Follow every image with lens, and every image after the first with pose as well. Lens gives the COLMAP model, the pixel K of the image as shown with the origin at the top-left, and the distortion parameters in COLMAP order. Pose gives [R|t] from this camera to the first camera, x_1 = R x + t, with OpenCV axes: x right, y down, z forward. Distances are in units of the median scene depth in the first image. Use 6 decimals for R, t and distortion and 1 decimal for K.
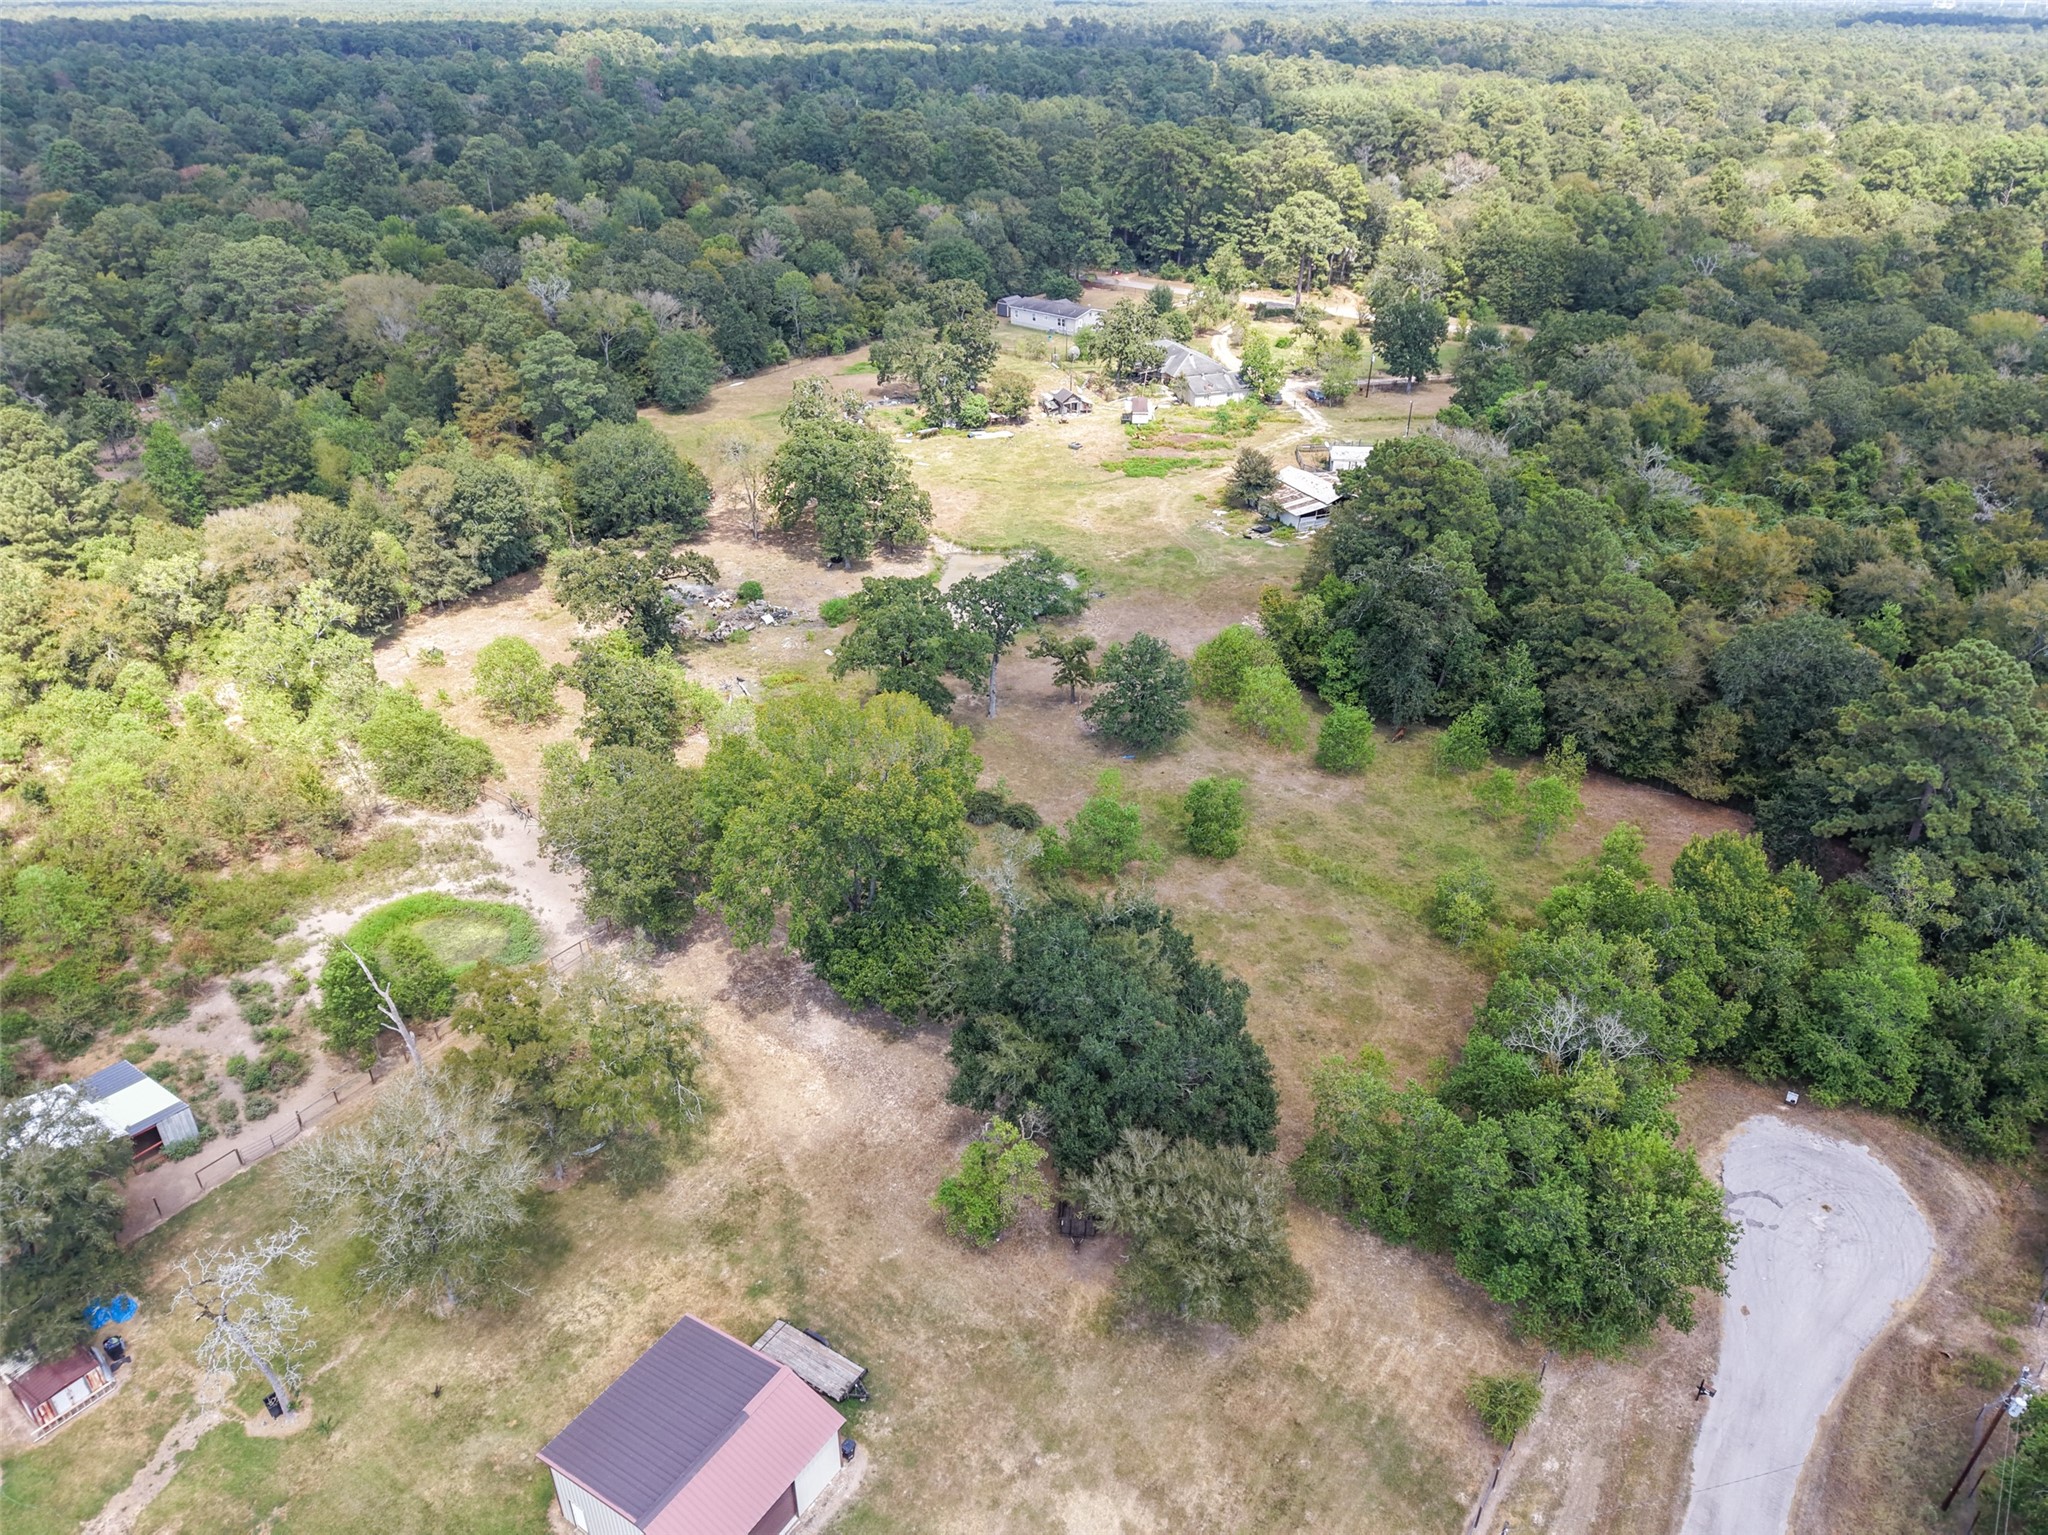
lens RADIAL K [[1372.2, 0, 1032.7], [0, 1372.2, 769.9], [0, 0, 1]] dist [0.019883, -0.017522]
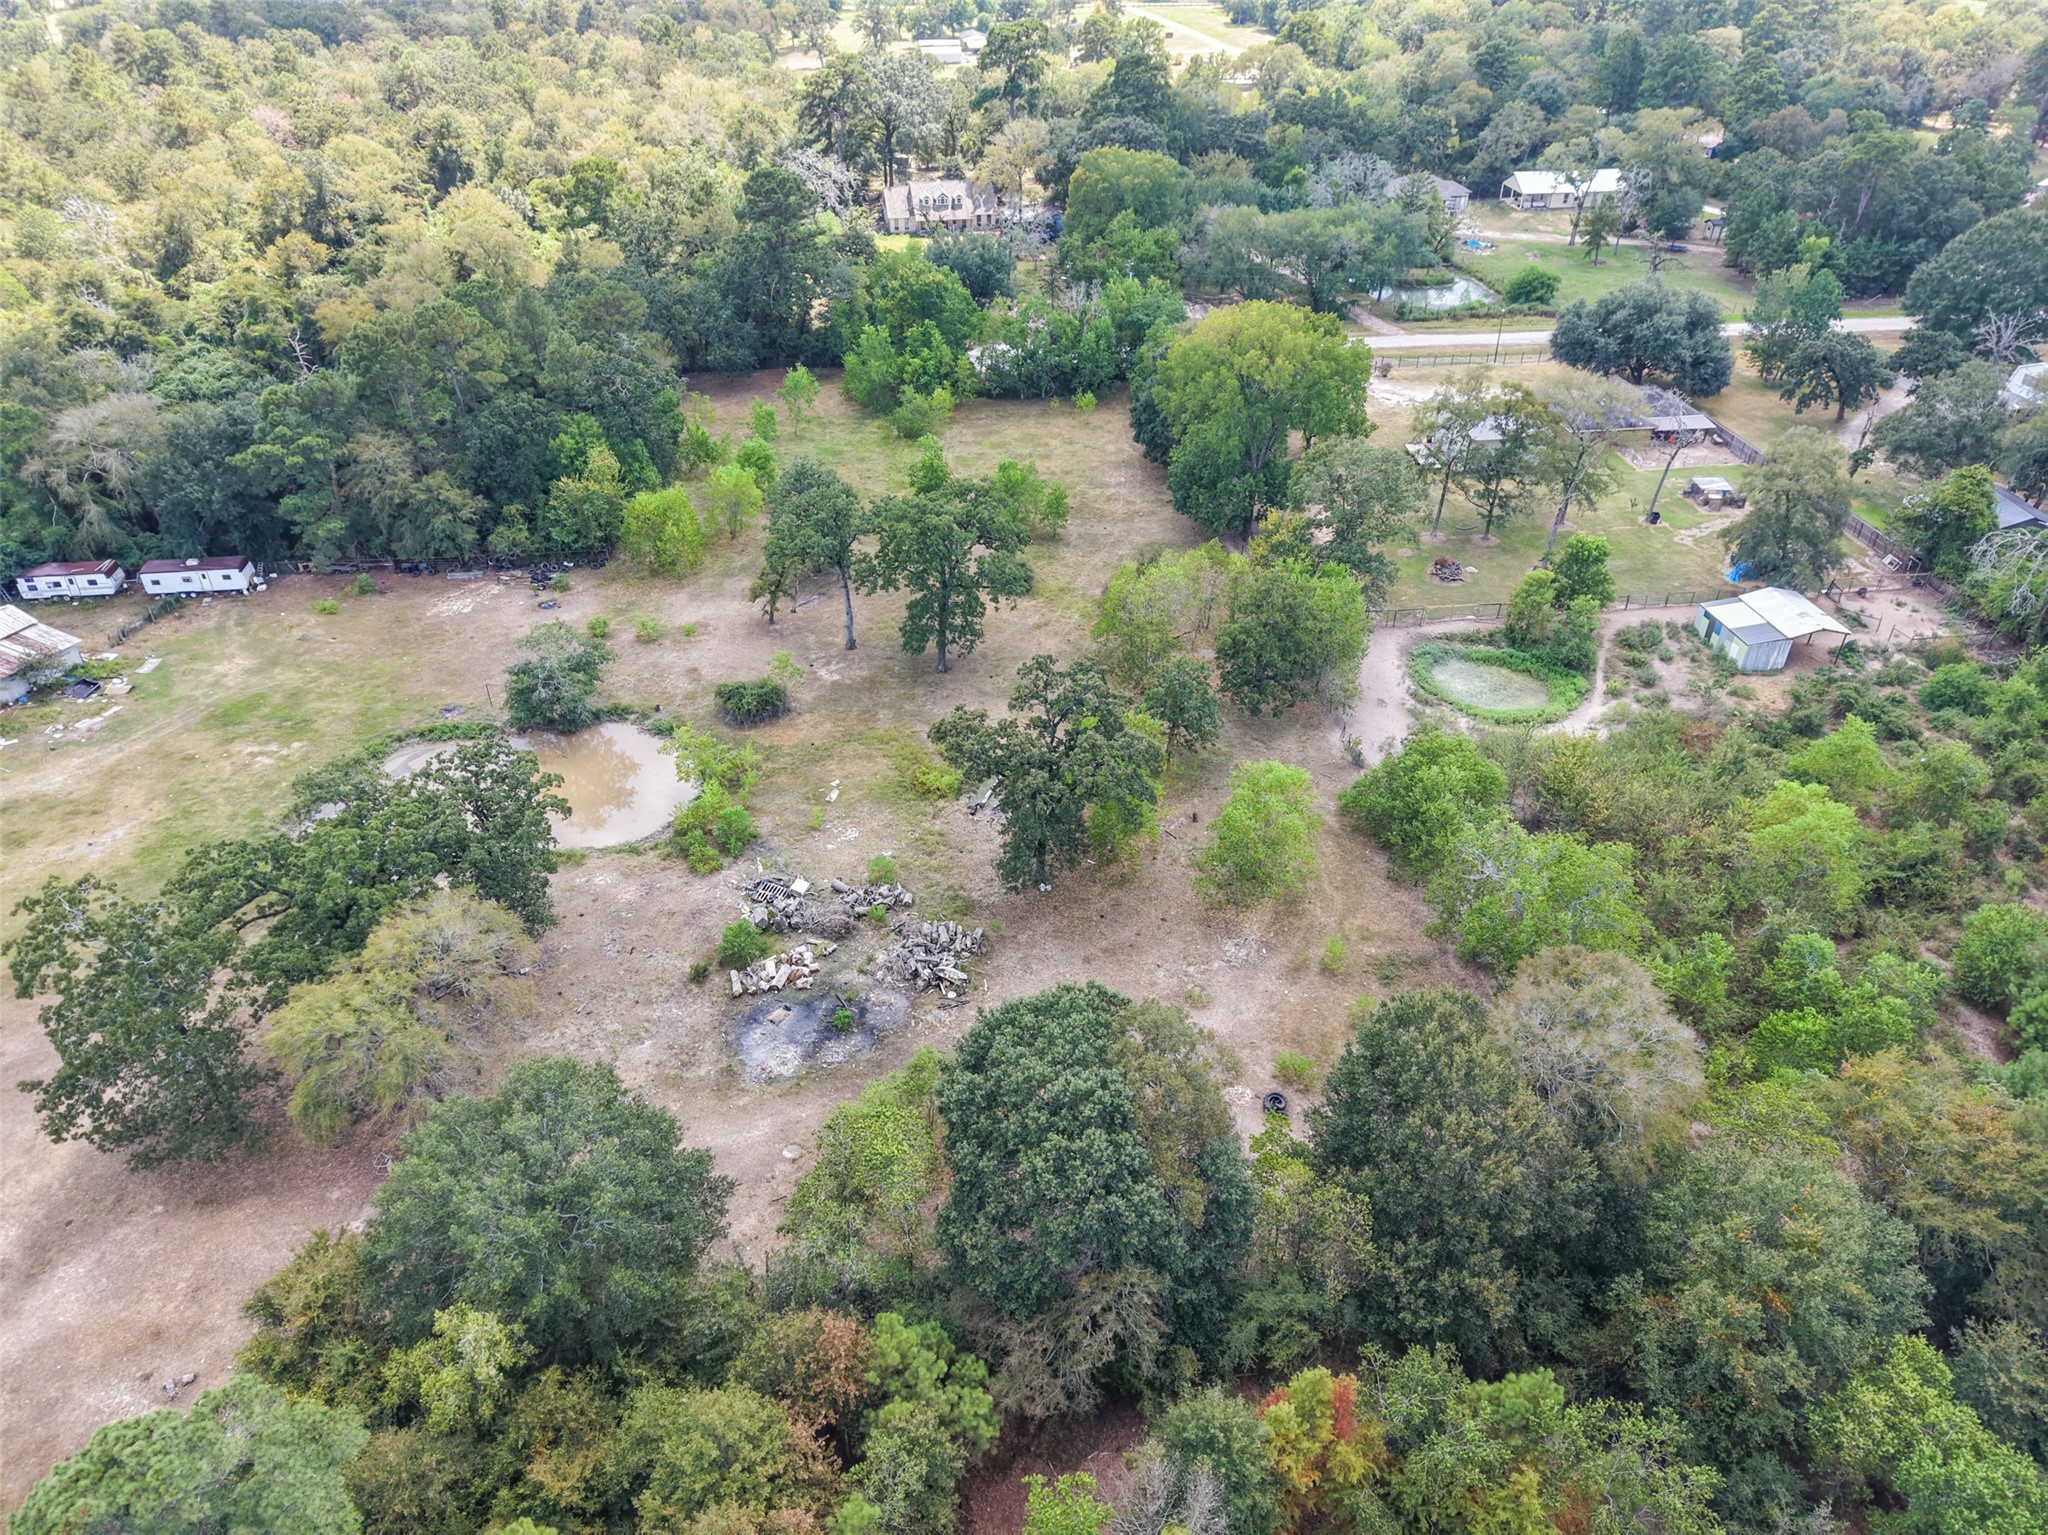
lens RADIAL K [[1372.2, 0, 1029.2], [0, 1372.2, 765.9], [0, 0, 1]] dist [0.019883, -0.017522]
pose [[-0.658682, -0.424985, 0.620907, -0.560401], [0.373415, 0.531779, 0.760113, -0.510420], [-0.653223, 0.732529, -0.191577, 0.933516]]
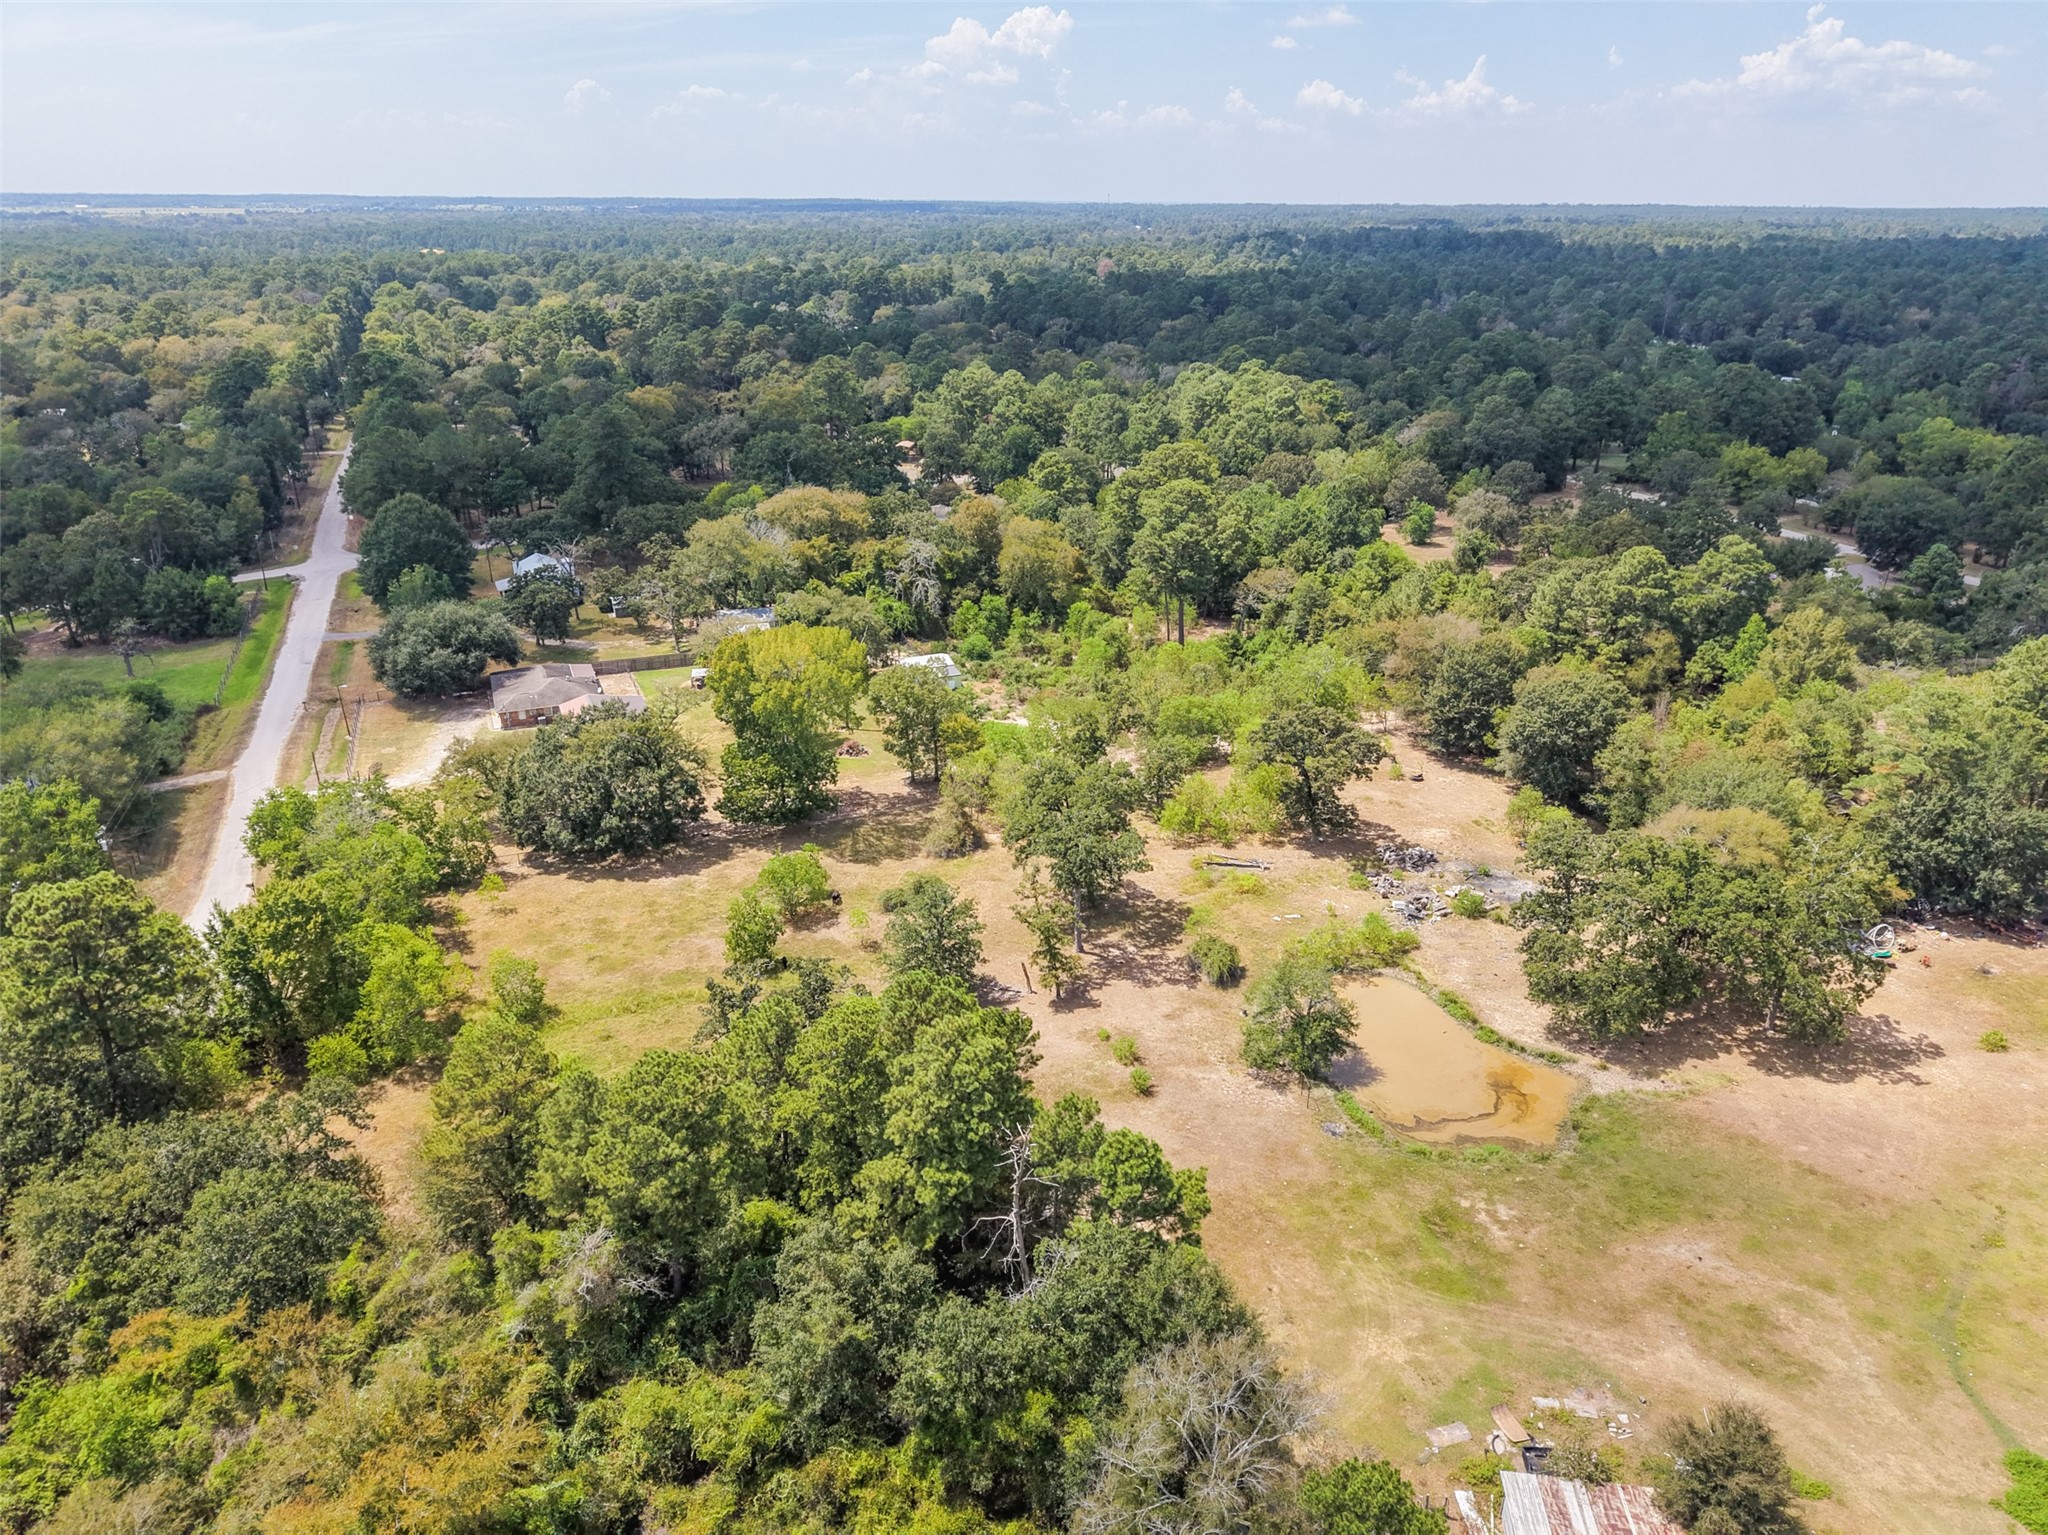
lens RADIAL K [[1372.2, 0, 1029.6], [0, 1372.2, 763.1], [0, 0, 1]] dist [0.019883, -0.017522]
pose [[-0.552442, 0.309620, -0.773914, 0.565424], [-0.423483, 0.695453, 0.580524, -0.551616], [0.717962, 0.648445, -0.253079, 0.919031]]
